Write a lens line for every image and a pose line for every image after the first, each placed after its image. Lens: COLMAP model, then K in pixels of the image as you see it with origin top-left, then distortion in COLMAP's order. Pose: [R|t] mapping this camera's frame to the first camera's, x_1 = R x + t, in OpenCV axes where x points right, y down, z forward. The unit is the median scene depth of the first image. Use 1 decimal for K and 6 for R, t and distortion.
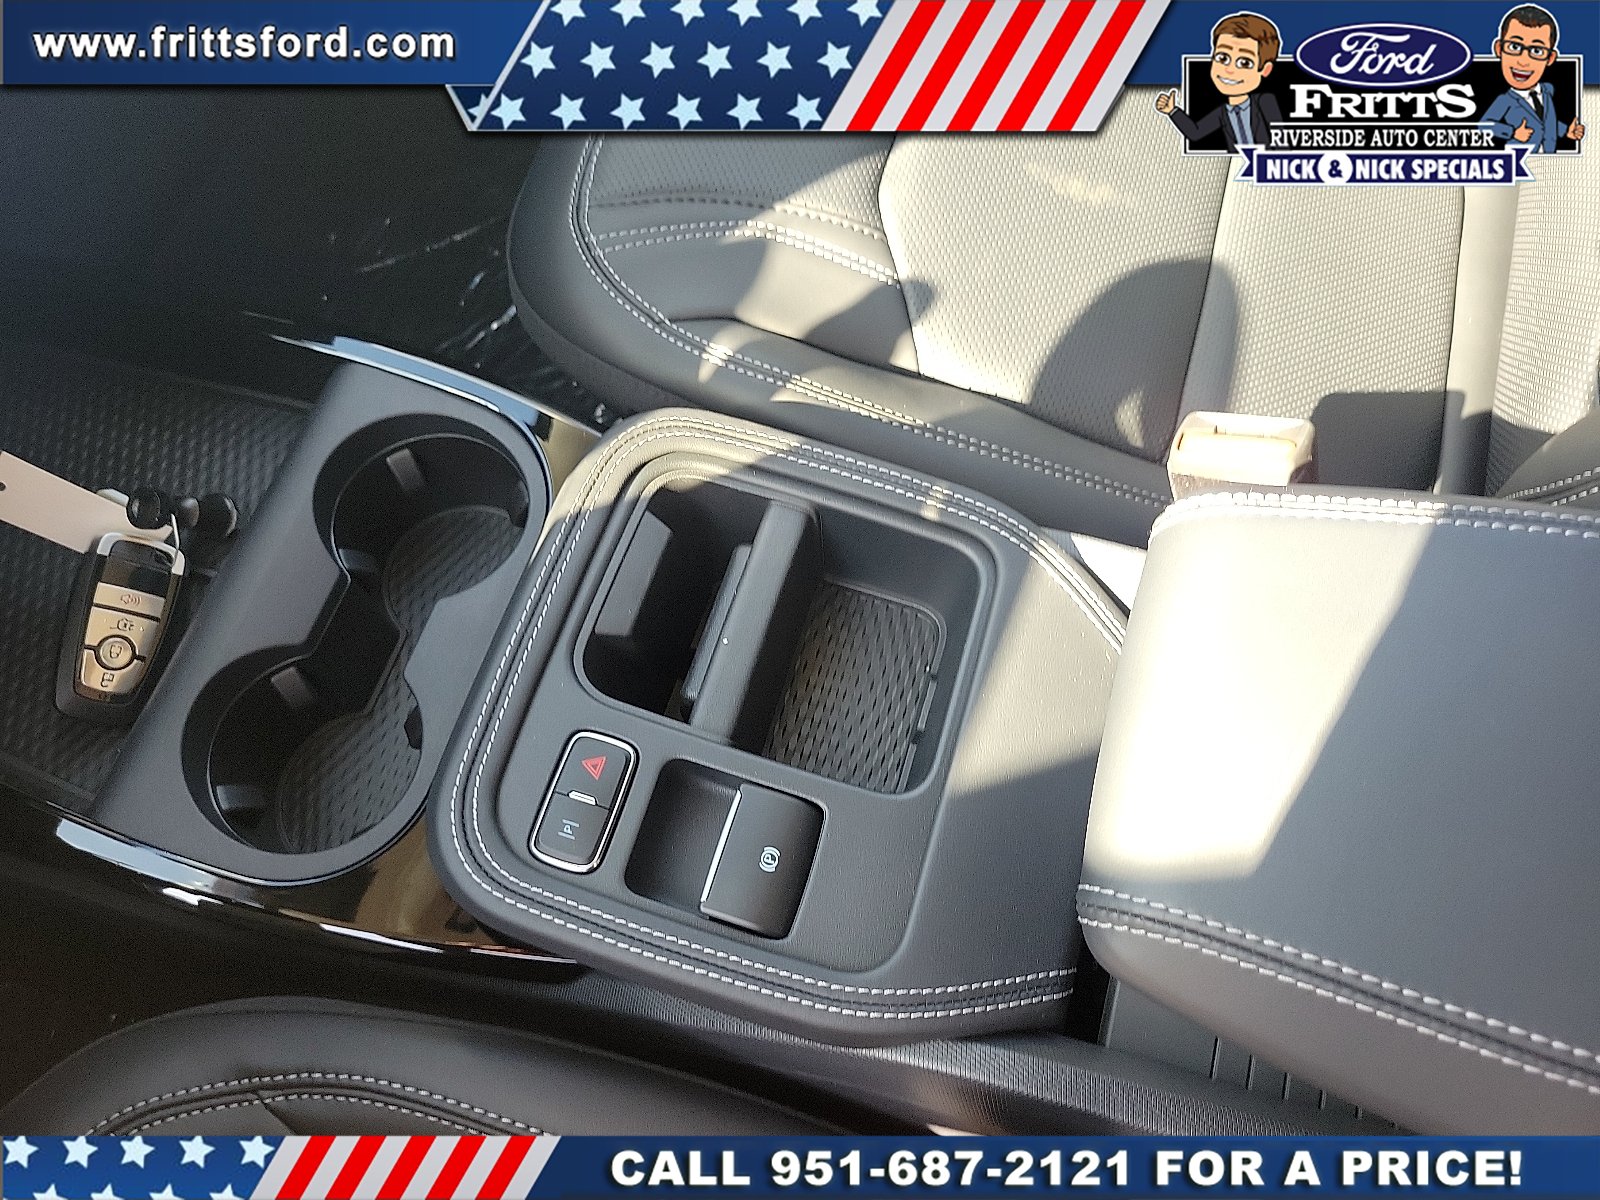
lens RADIAL K [[1183.4, 0, 800.0], [0, 1183.4, 600.0], [0, 0, 1]] dist [0.002597, -0.001136]
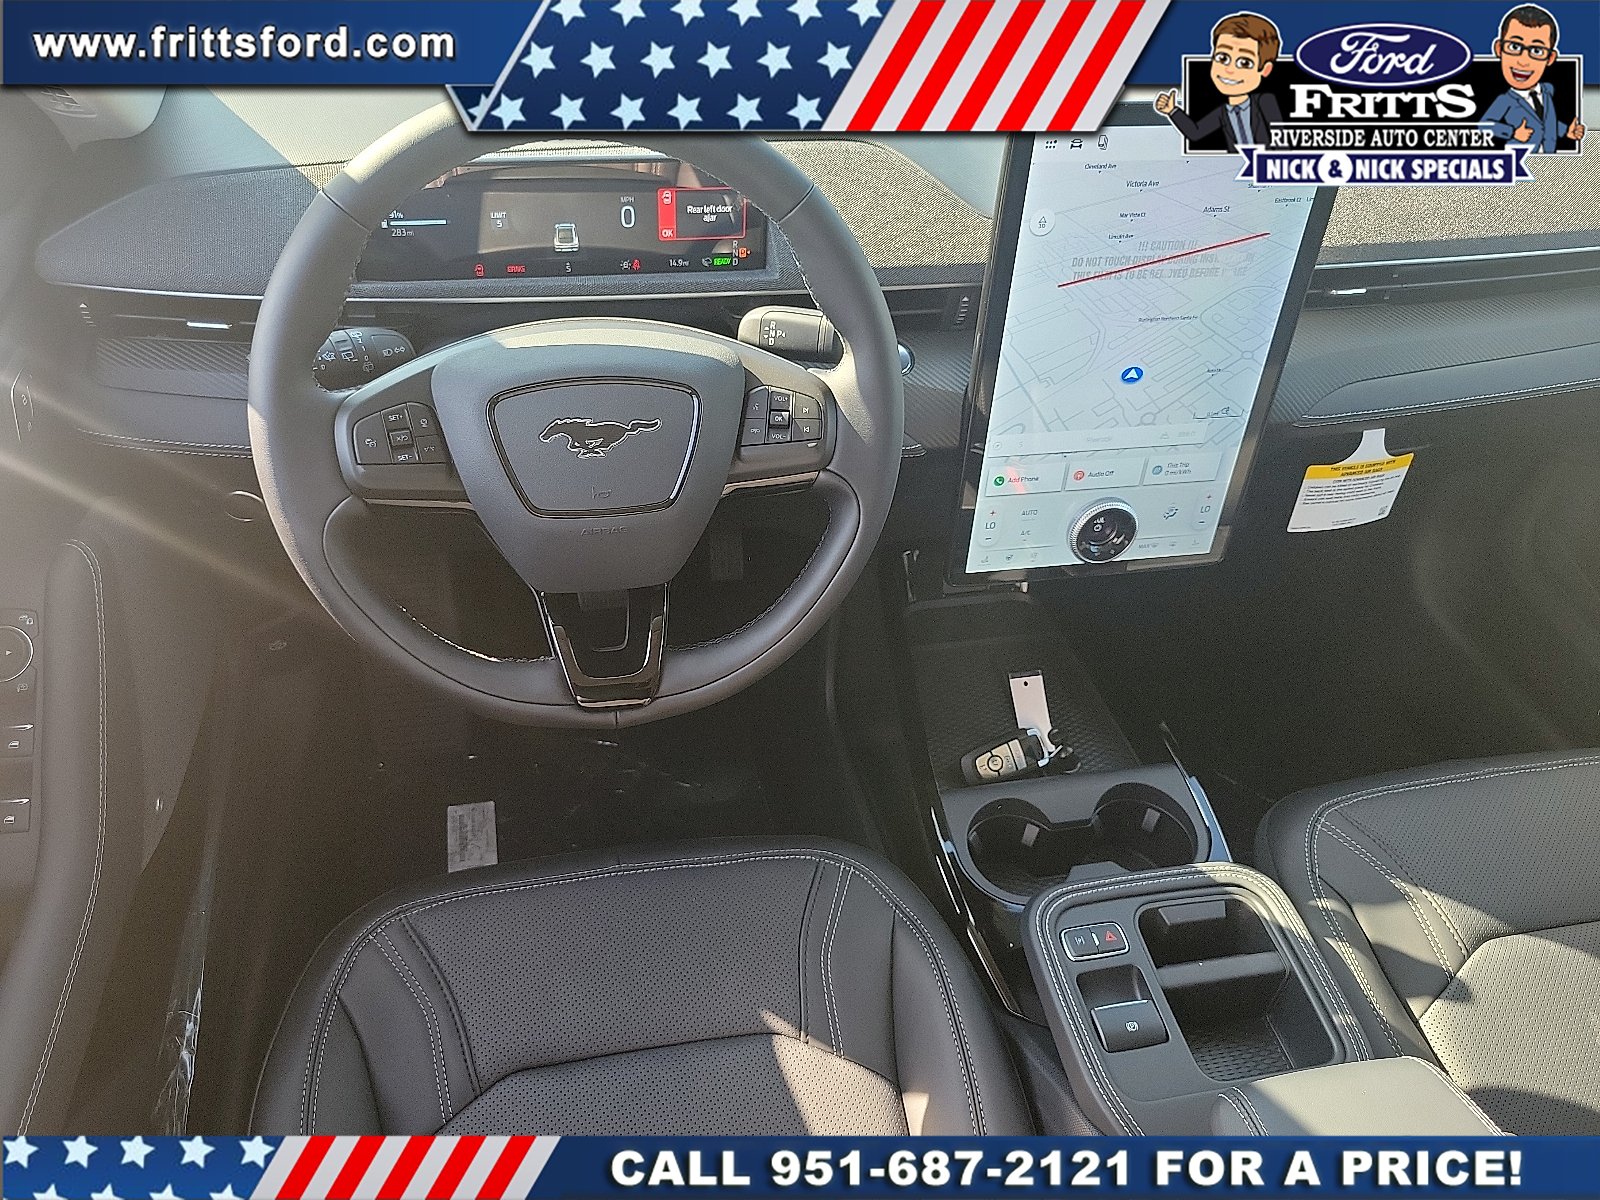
lens RADIAL K [[1219.3, 0, 800.0], [0, 1219.3, 600.0], [0, 0, 1]] dist [-0.004429, -0.003253]
pose [[0.481243, 0.590459, -0.647891, 0.493807], [-0.824195, 0.556477, -0.105050, 0.399474], [0.298509, 0.584543, 0.754455, -0.919589]]
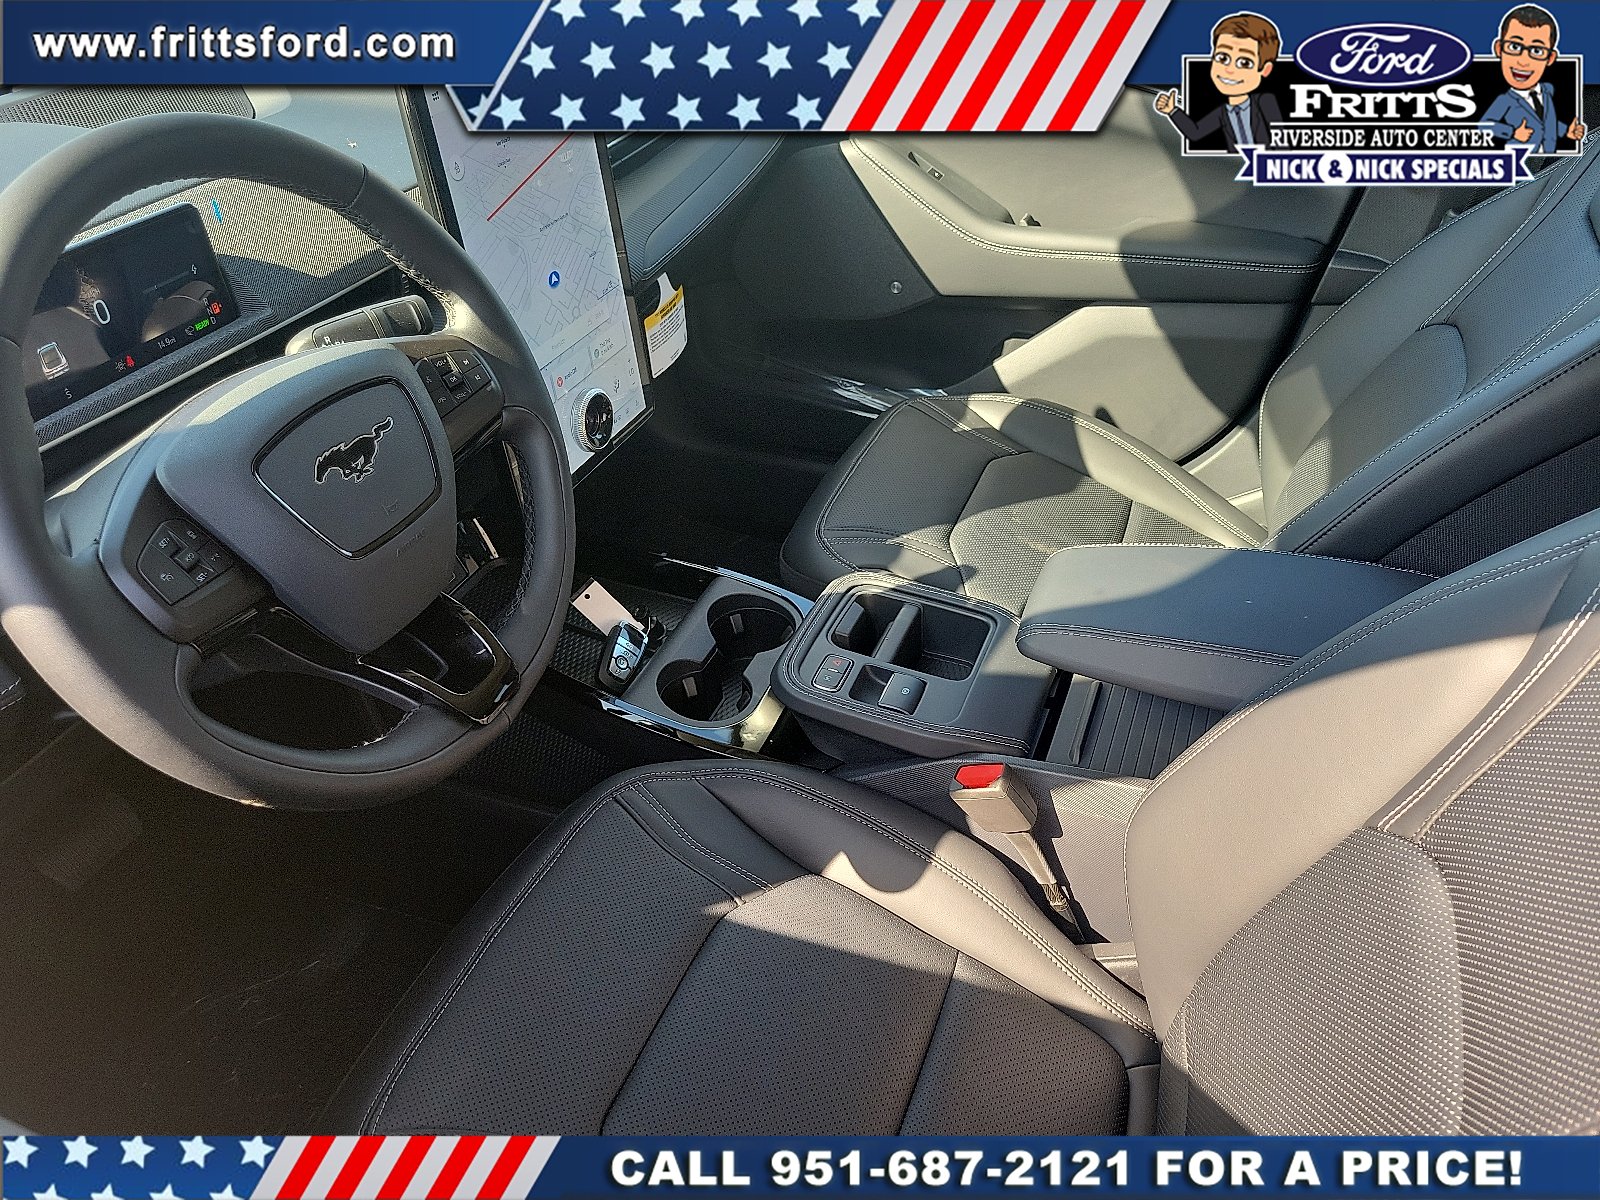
lens RADIAL K [[1183.4, 0, 800.0], [0, 1183.4, 600.0], [0, 0, 1]] dist [0.002597, -0.001136]
pose [[0.997533, 0.027509, -0.064578, -0.082397], [-0.057007, 0.854284, -0.516671, 1.128836], [0.040955, 0.519078, 0.853745, -1.043651]]
